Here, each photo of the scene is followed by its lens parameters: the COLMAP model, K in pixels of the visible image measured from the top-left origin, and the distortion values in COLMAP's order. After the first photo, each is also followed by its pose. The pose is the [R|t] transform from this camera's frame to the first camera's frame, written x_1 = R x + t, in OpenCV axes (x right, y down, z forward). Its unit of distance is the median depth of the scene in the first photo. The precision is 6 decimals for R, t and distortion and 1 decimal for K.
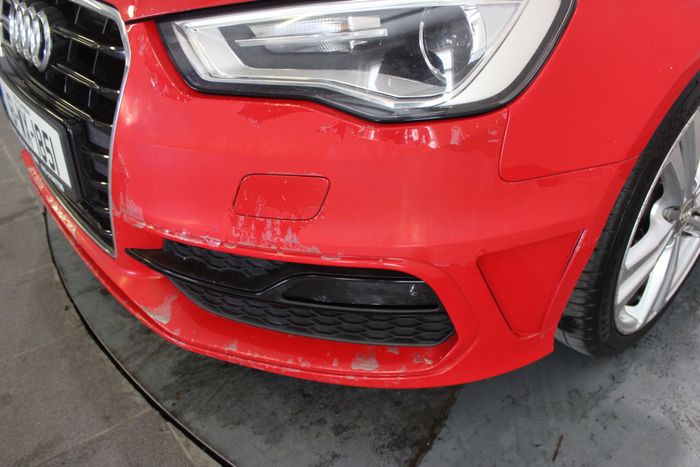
lens RADIAL K [[575.5, 0, 350.0], [0, 575.5, 233.5], [0, 0, 1]] dist [-0.092952, 0.015377]
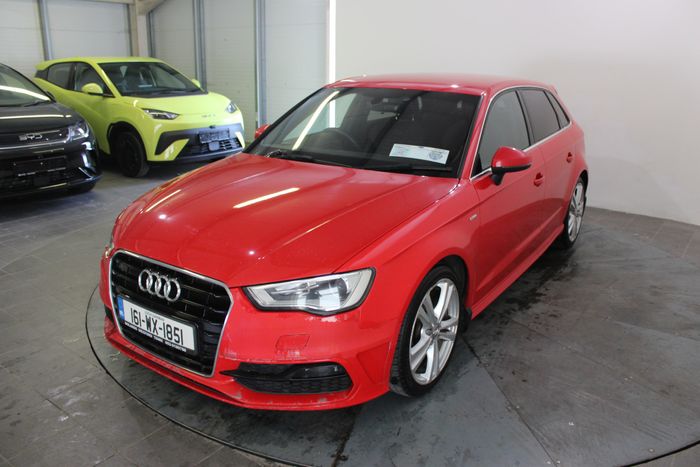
lens RADIAL K [[575.5, 0, 350.0], [0, 575.5, 233.5], [0, 0, 1]] dist [-0.092952, 0.015377]
pose [[0.966184, -0.074420, 0.246882, -0.416531], [0.133371, 0.963657, -0.231469, 0.097801], [-0.220684, 0.256569, 0.940995, -1.635367]]
